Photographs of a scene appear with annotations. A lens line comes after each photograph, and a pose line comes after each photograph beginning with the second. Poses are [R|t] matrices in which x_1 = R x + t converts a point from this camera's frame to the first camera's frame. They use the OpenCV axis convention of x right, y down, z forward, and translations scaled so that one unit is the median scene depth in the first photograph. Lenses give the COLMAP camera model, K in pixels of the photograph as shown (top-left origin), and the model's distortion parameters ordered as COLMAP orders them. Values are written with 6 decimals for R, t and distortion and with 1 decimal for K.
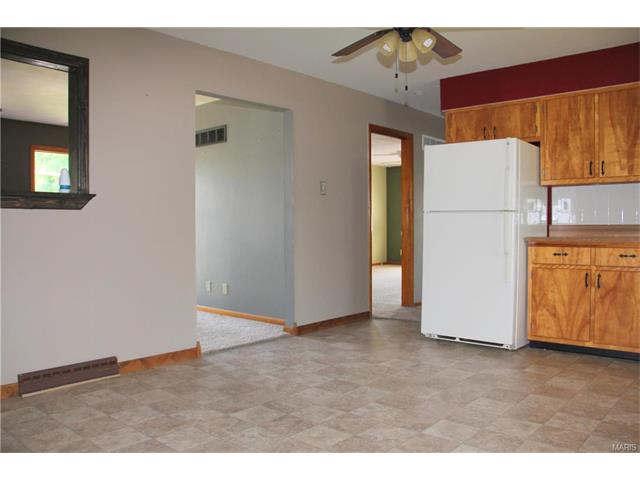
lens RADIAL K [[561.2, 0, 322.4], [0, 561.2, 239.1], [0, 0, 1]] dist [-0.145967, 0.114109]
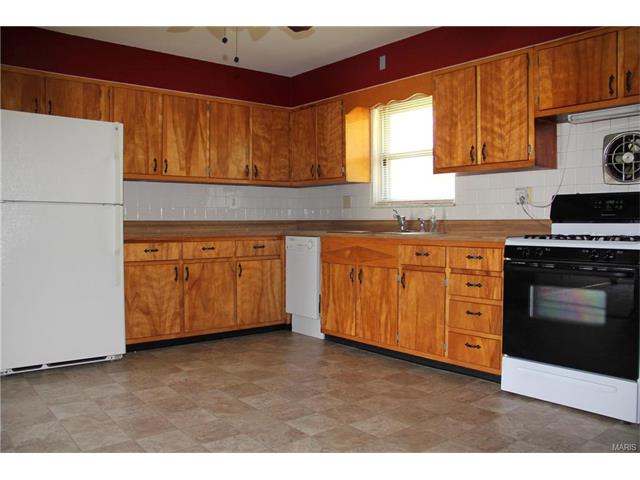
lens RADIAL K [[561.2, 0, 321.4], [0, 561.2, 238.5], [0, 0, 1]] dist [-0.145967, 0.114109]
pose [[0.132358, -0.020193, 0.990996, -0.522156], [0.020642, 0.999632, 0.017612, -0.004818], [-0.990987, 0.018125, 0.132726, 0.583701]]
